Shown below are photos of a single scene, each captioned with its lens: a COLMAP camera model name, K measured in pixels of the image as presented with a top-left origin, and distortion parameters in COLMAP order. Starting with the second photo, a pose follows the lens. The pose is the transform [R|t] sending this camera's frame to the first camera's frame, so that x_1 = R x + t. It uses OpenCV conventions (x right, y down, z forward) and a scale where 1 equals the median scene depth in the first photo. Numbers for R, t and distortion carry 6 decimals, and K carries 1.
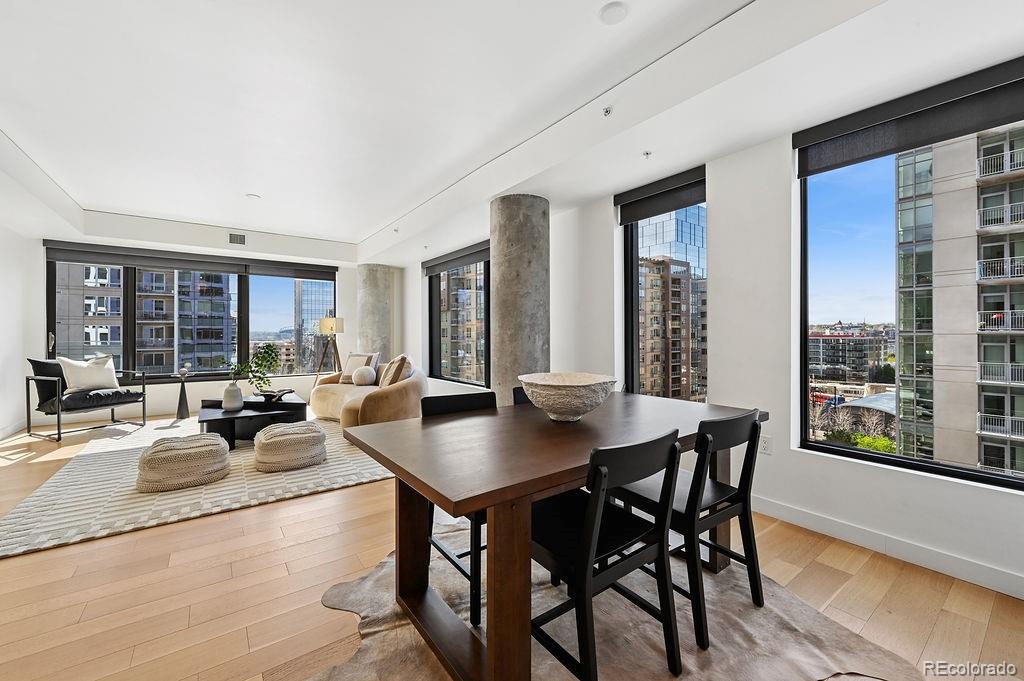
lens RADIAL K [[404.7, 0, 512.0], [0, 404.7, 340.5], [0, 0, 1]] dist [0.000084, 0.000355]
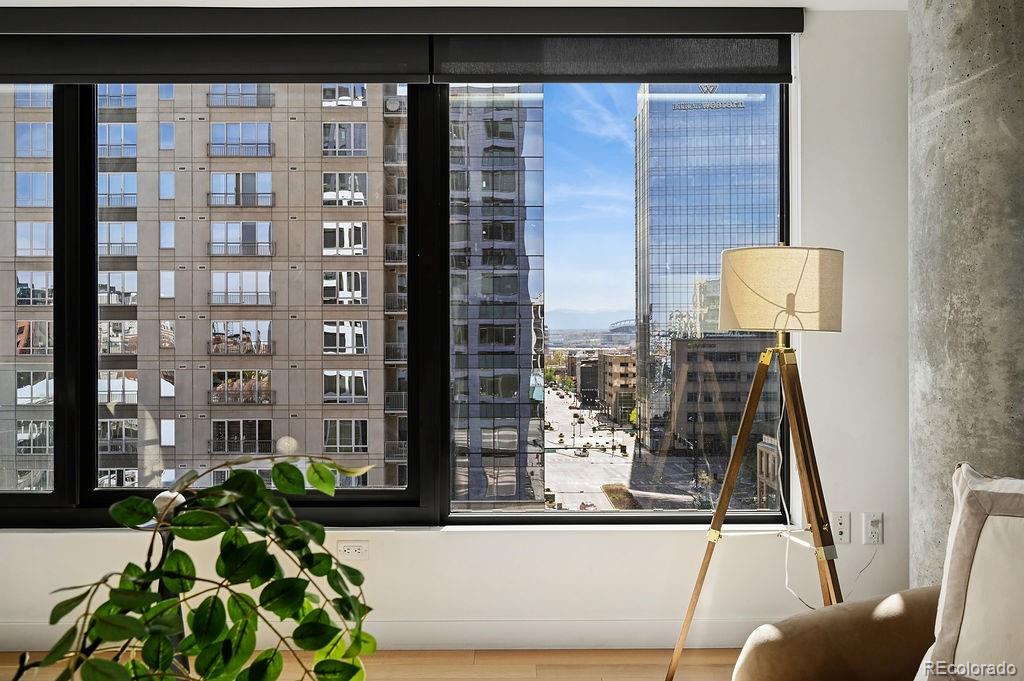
lens RADIAL K [[925.9, 0, 512.0], [0, 925.9, 340.5], [0, 0, 1]] dist [-0.008437, -0.003838]
pose [[0.810324, -0.004015, -0.585969, -0.287857], [-0.000189, 0.999975, -0.007113, -0.010066], [0.585982, 0.005875, 0.810303, 0.563407]]
